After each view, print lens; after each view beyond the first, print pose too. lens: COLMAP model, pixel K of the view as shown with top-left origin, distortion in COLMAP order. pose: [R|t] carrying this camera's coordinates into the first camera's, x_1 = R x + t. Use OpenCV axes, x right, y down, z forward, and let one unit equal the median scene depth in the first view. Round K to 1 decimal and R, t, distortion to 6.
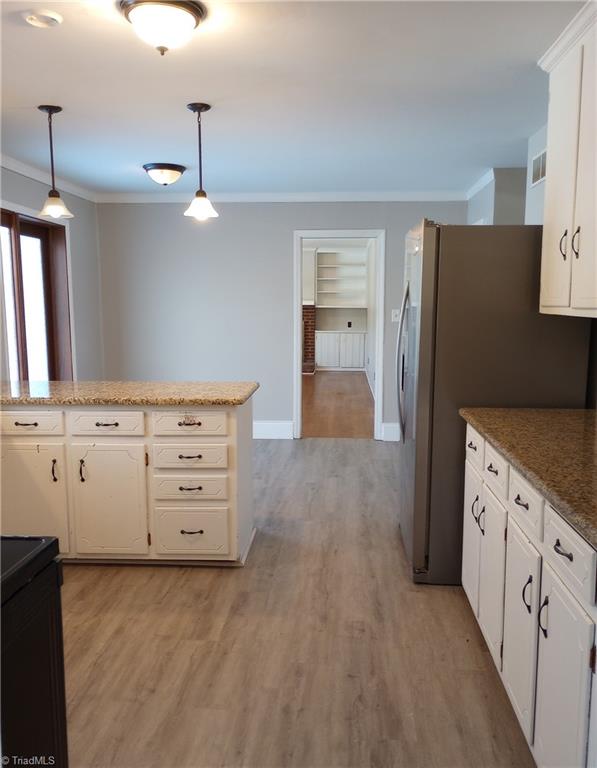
lens RADIAL K [[660.2, 0, 299.6], [0, 660.2, 391.1], [0, 0, 1]] dist [0.063086, -0.081017]
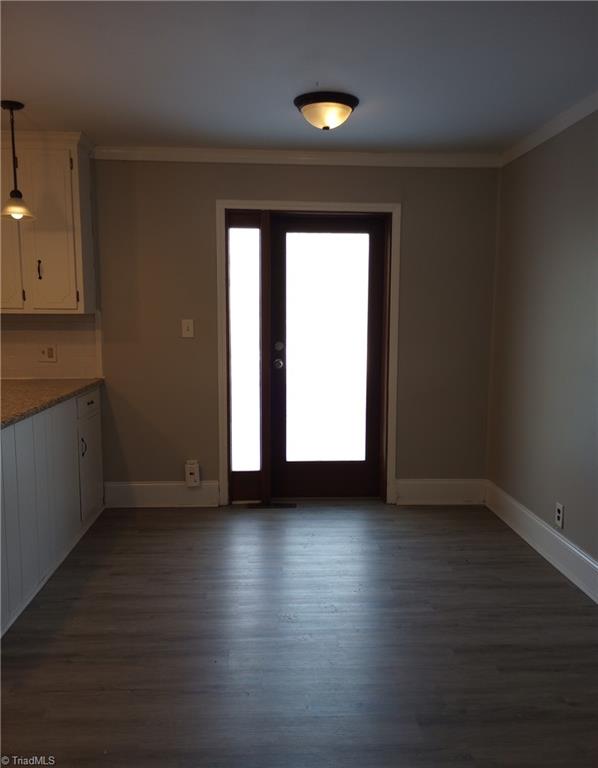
lens RADIAL K [[660.2, 0, 300.1], [0, 660.2, 391.1], [0, 0, 1]] dist [0.063086, -0.081017]
pose [[0.120669, 0.119559, -0.985467, 0.770096], [-0.137476, 0.985168, 0.102689, -0.195105], [0.983127, 0.123087, 0.135316, 1.494661]]
